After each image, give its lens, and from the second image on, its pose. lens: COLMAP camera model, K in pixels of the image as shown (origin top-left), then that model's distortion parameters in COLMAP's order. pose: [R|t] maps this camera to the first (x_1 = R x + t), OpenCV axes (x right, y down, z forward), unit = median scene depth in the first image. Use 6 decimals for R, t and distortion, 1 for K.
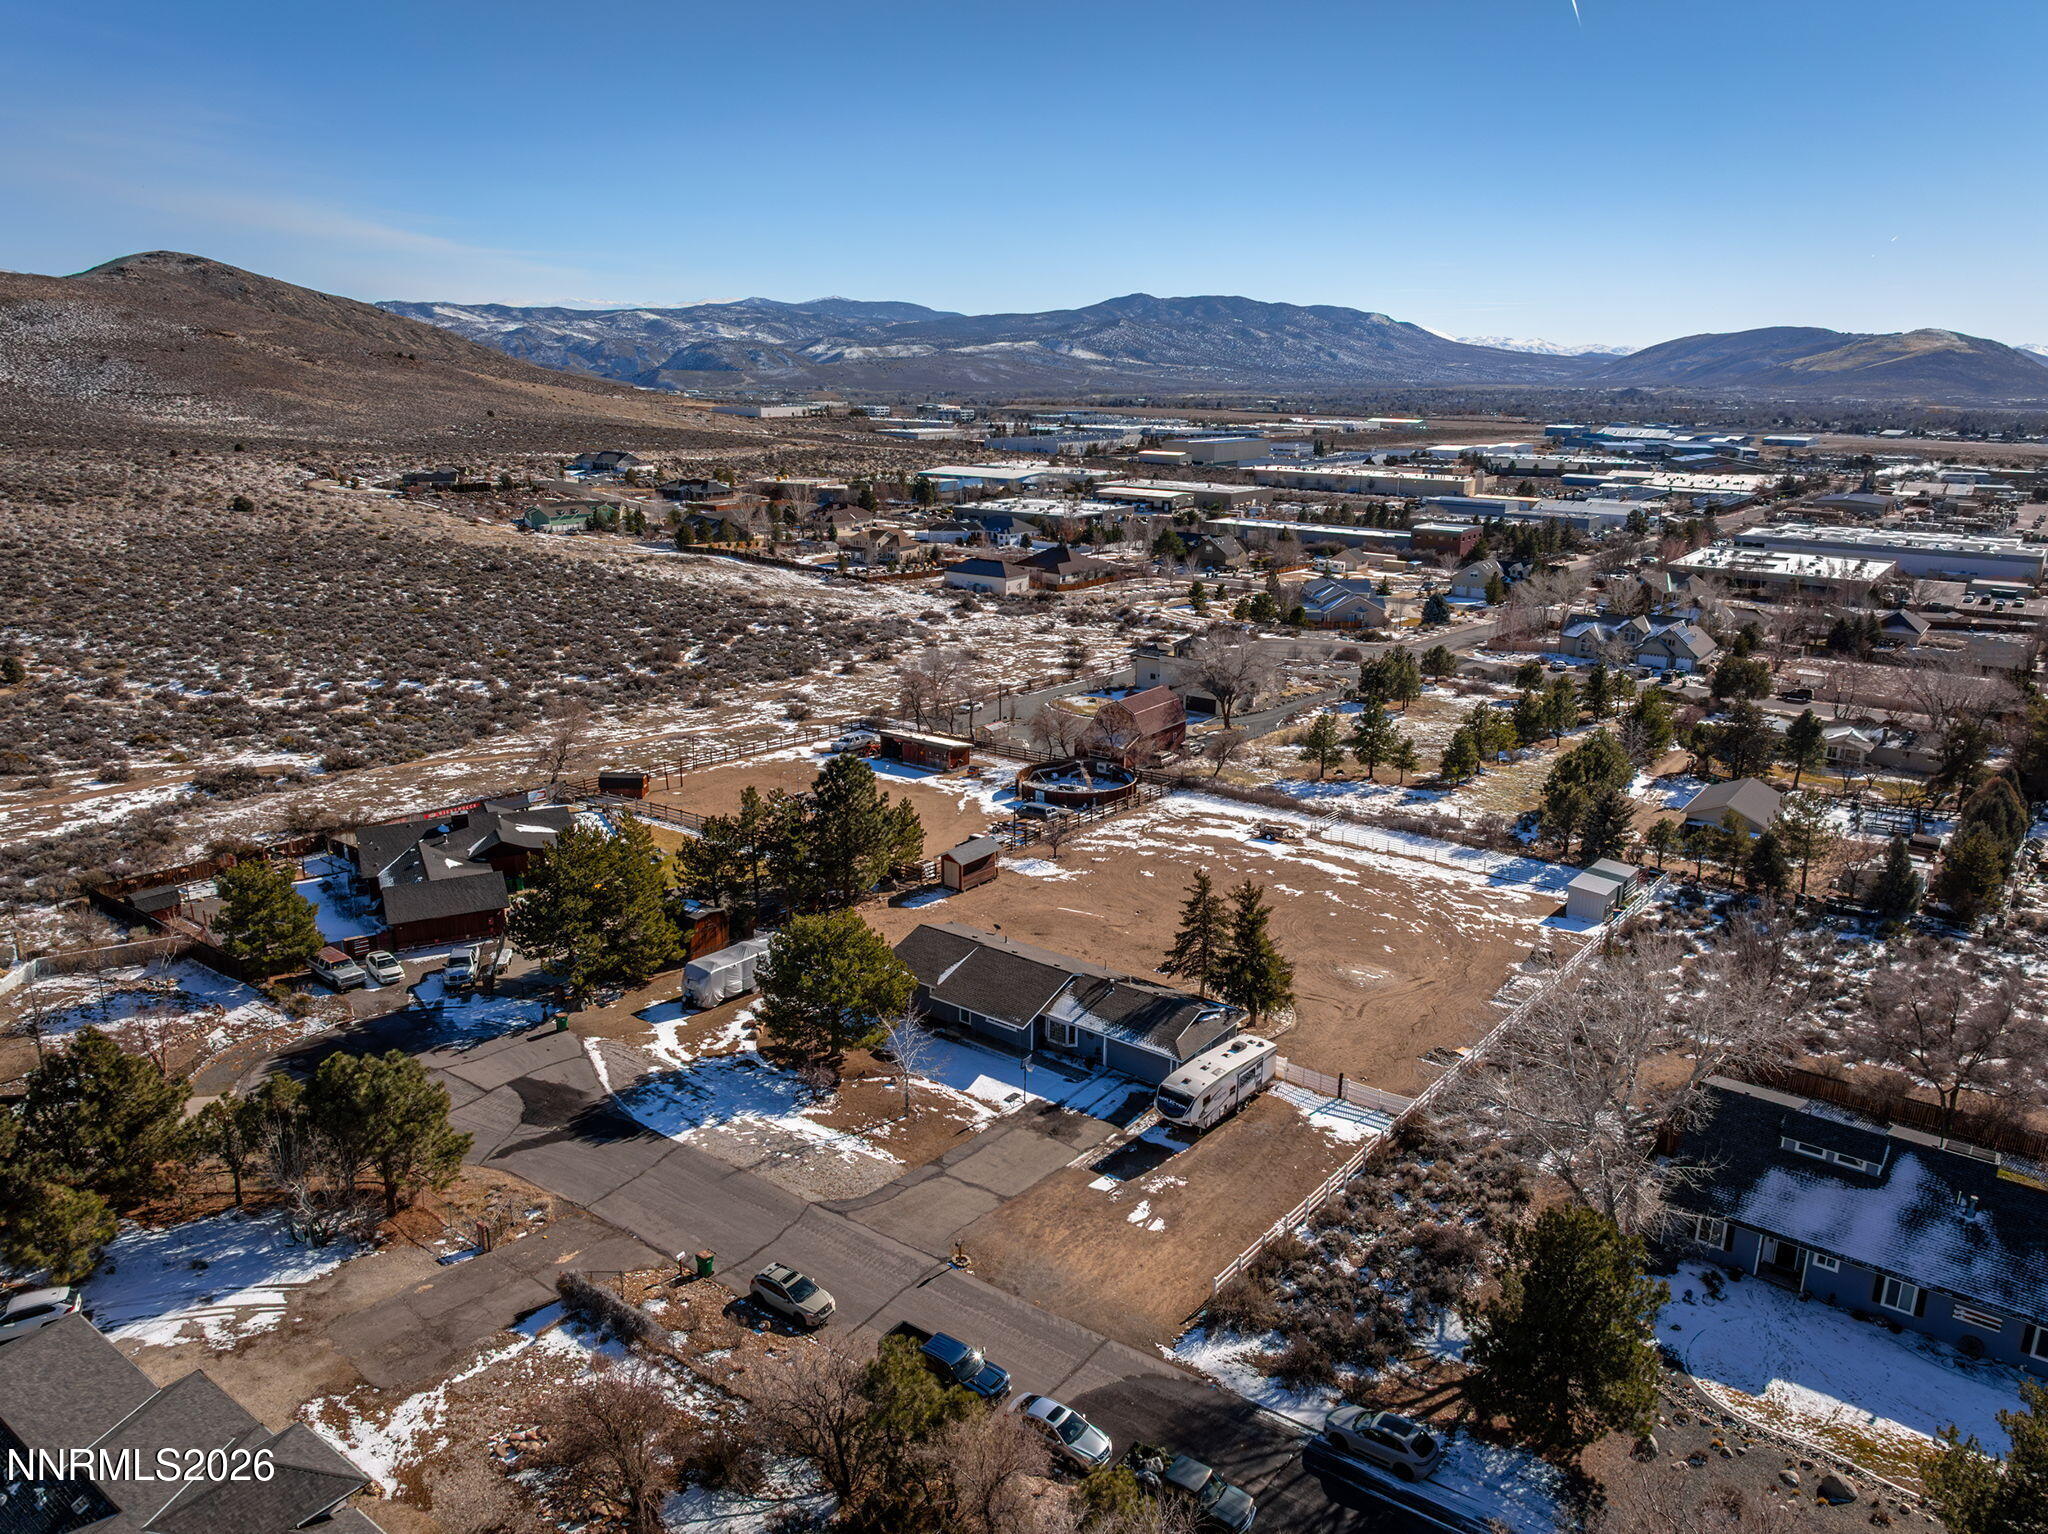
lens RADIAL K [[1443.2, 0, 1025.2], [0, 1443.2, 766.6], [0, 0, 1]] dist [-0.034966, 0.024103]
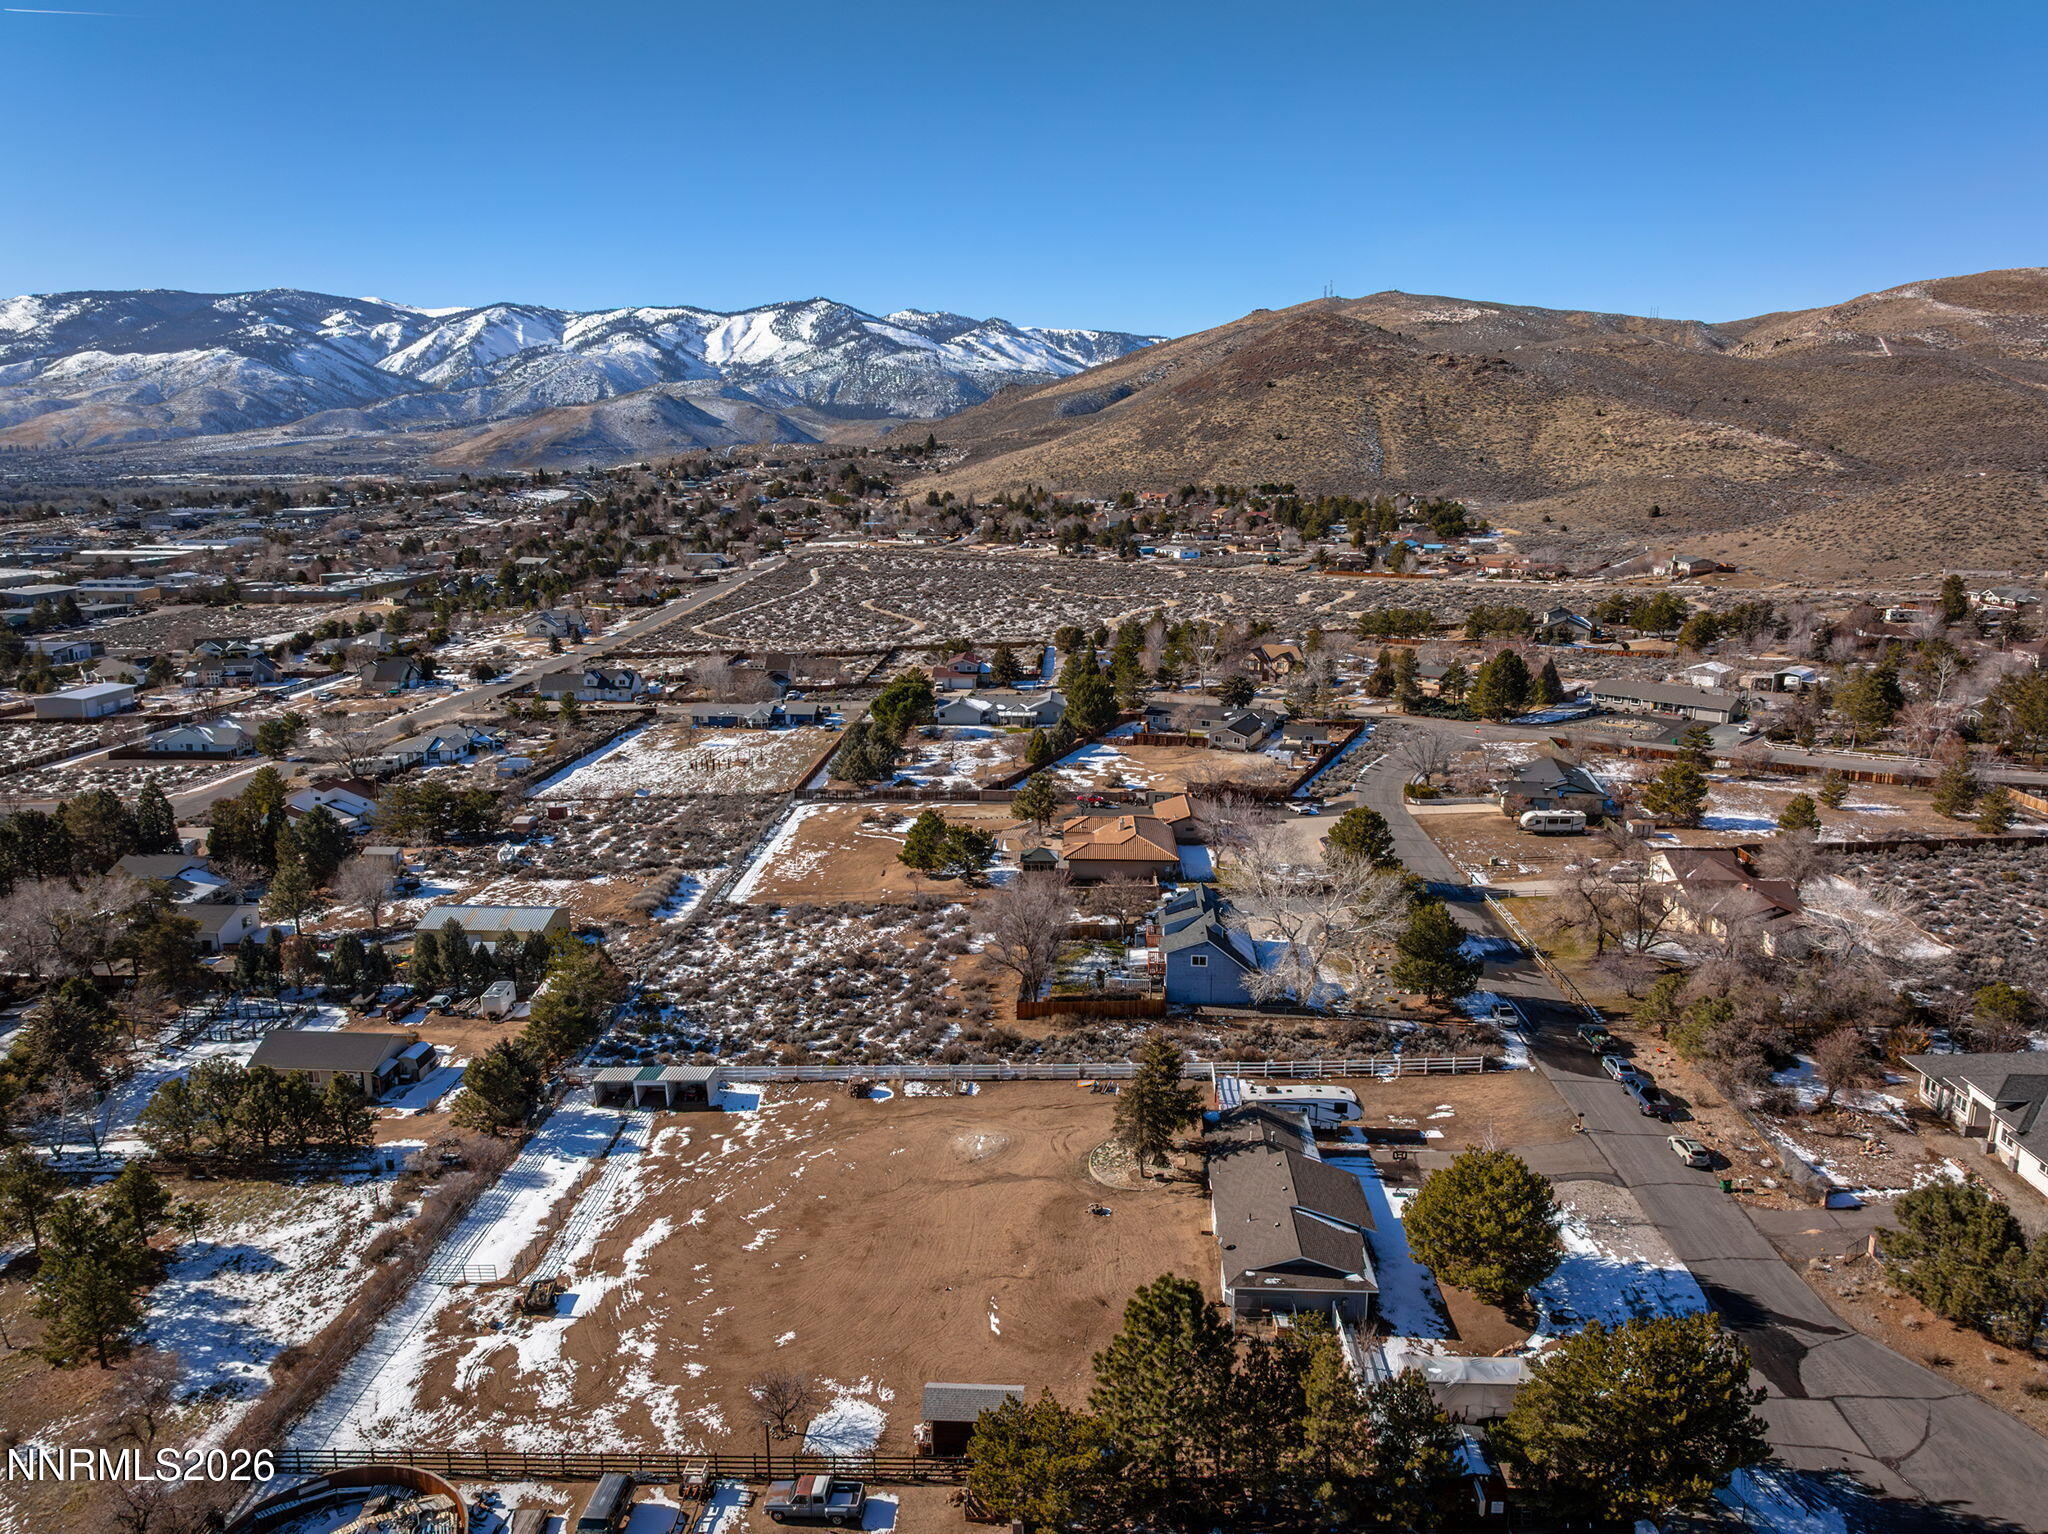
lens RADIAL K [[1443.2, 0, 1029.6], [0, 1443.2, 769.7], [0, 0, 1]] dist [-0.034966, 0.024103]
pose [[-0.565117, -0.188668, 0.803148, -0.448425], [0.216236, 0.905595, 0.364883, -0.370171], [-0.796169, 0.379871, -0.470970, 1.013215]]
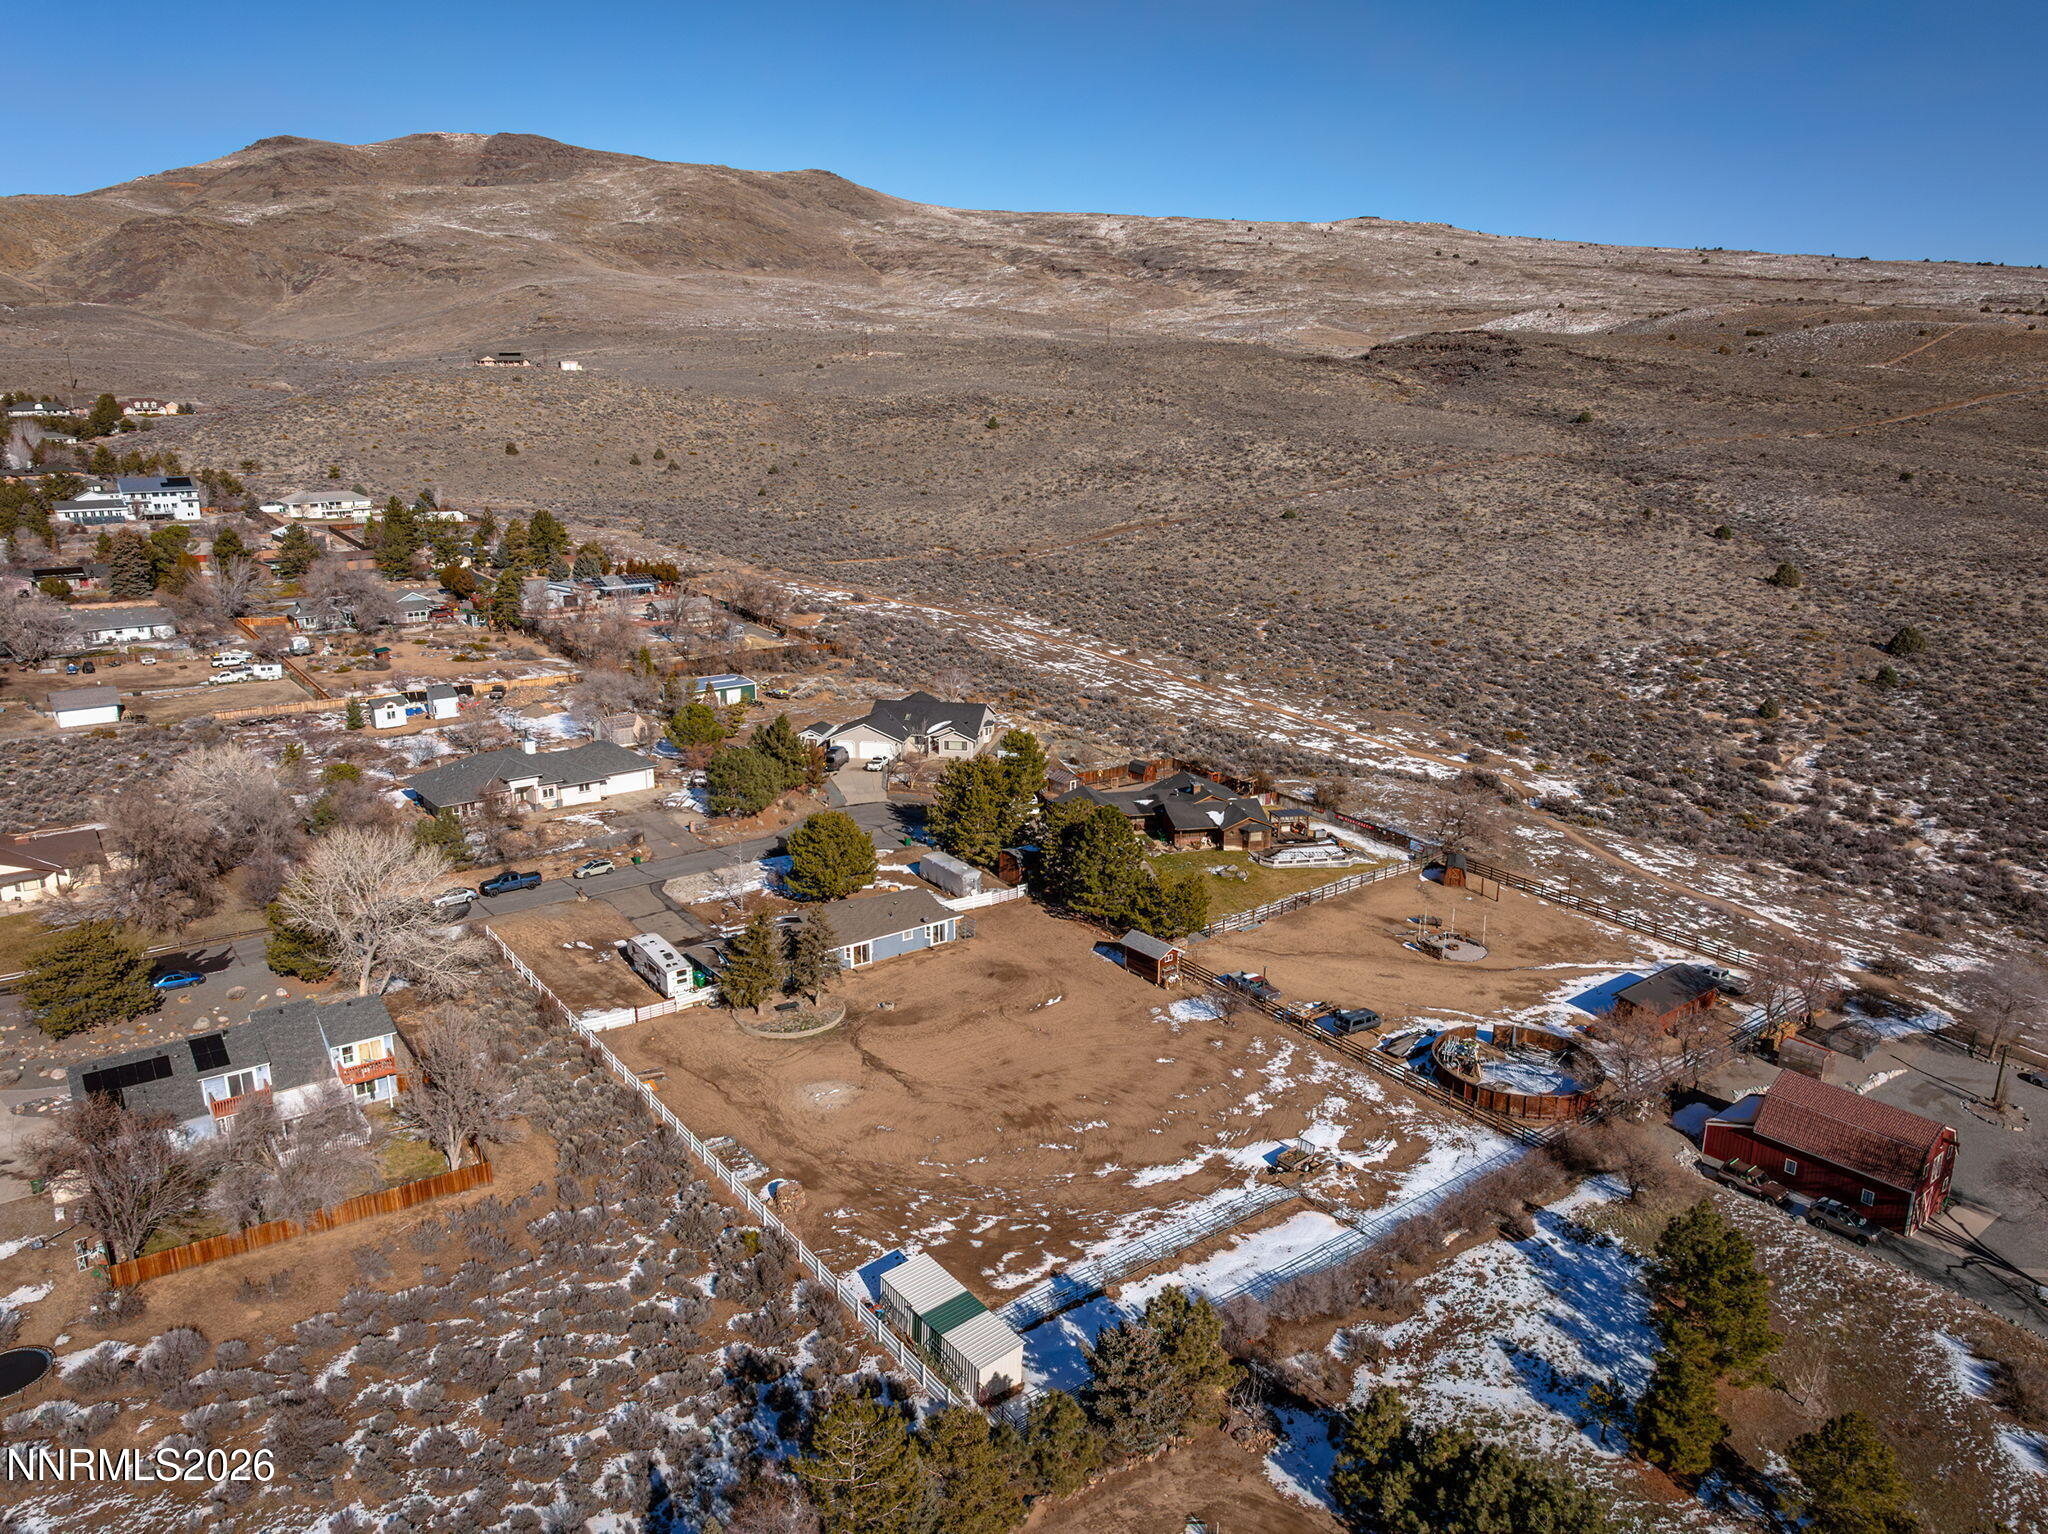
lens RADIAL K [[1443.2, 0, 1034.4], [0, 1443.2, 770.3], [0, 0, 1]] dist [-0.034966, 0.024103]
pose [[-0.258679, 0.240510, -0.935543, 0.818853], [-0.267933, 0.912640, 0.308706, -0.315293], [0.928061, 0.330519, -0.171640, 0.912041]]
